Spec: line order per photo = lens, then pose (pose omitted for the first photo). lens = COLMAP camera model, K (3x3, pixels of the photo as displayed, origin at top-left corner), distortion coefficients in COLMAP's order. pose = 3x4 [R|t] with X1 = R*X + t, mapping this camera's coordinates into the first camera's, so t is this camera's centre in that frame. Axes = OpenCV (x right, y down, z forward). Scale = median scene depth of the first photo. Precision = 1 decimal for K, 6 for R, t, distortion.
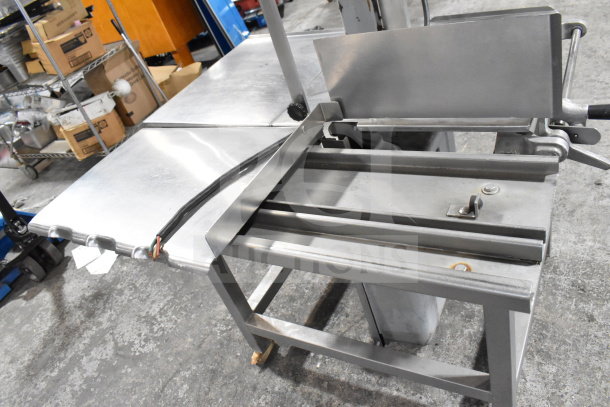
lens RADIAL K [[476.7, 0, 302.0], [0, 476.7, 199.3], [0, 0, 1]] dist [-0.084694, -0.000025]
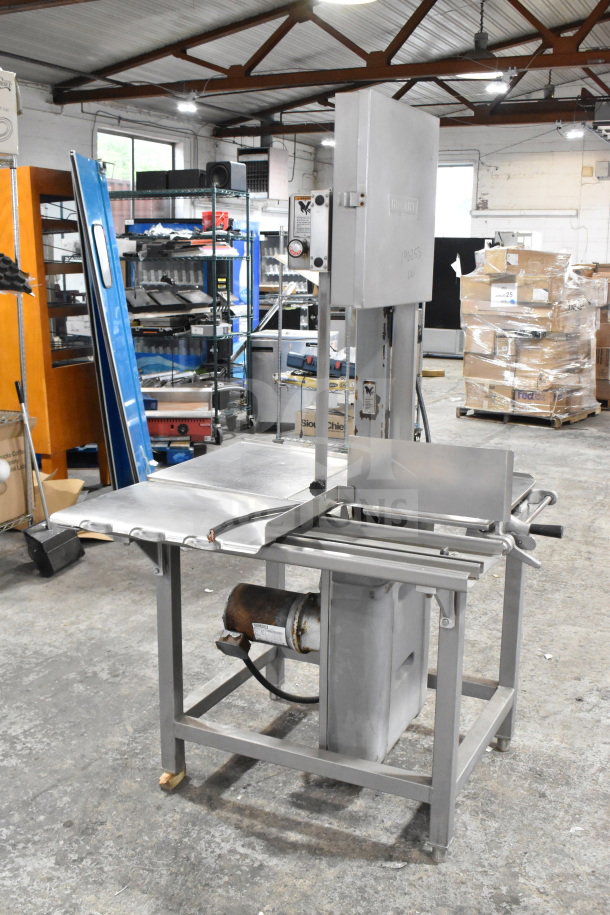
lens RADIAL K [[970.0, 0, 305.2], [0, 970.0, 461.7], [0, 0, 1]] dist [-0.067203, 0.000000]
pose [[0.952067, 0.281997, 0.118512, -0.226360], [-0.208350, 0.881500, -0.423732, 0.522436], [-0.223960, 0.378730, 0.898001, -0.805382]]
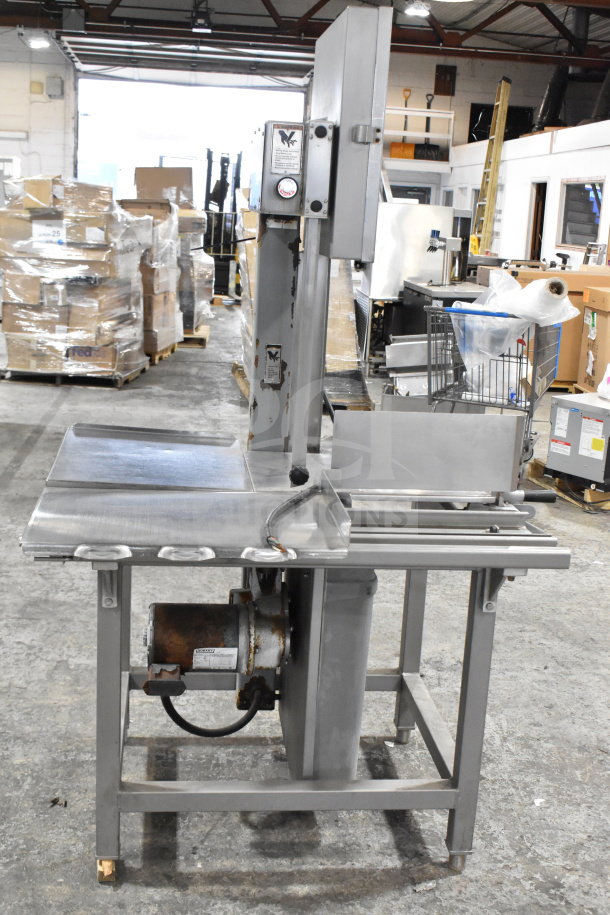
lens RADIAL K [[1128.6, 0, 304.0], [0, 1128.6, 456.3], [0, 0, 1]] dist [-0.043016, 0.000000]
pose [[0.759541, 0.202117, 0.618261, -0.971119], [0.109548, 0.897173, -0.427878, 0.527276], [-0.641168, 0.392720, 0.659298, -0.406540]]
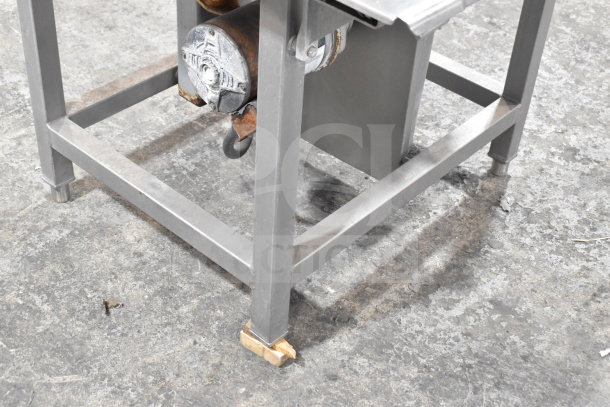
lens RADIAL K [[915.7, 0, 304.3], [0, 915.7, 203.3], [0, 0, 1]] dist [-0.019801, 0.000000]
pose [[0.193130, -0.355019, 0.914693, -1.002154], [0.473525, 0.850216, 0.230013, -0.031646], [-0.859346, 0.388708, 0.332313, 0.587153]]
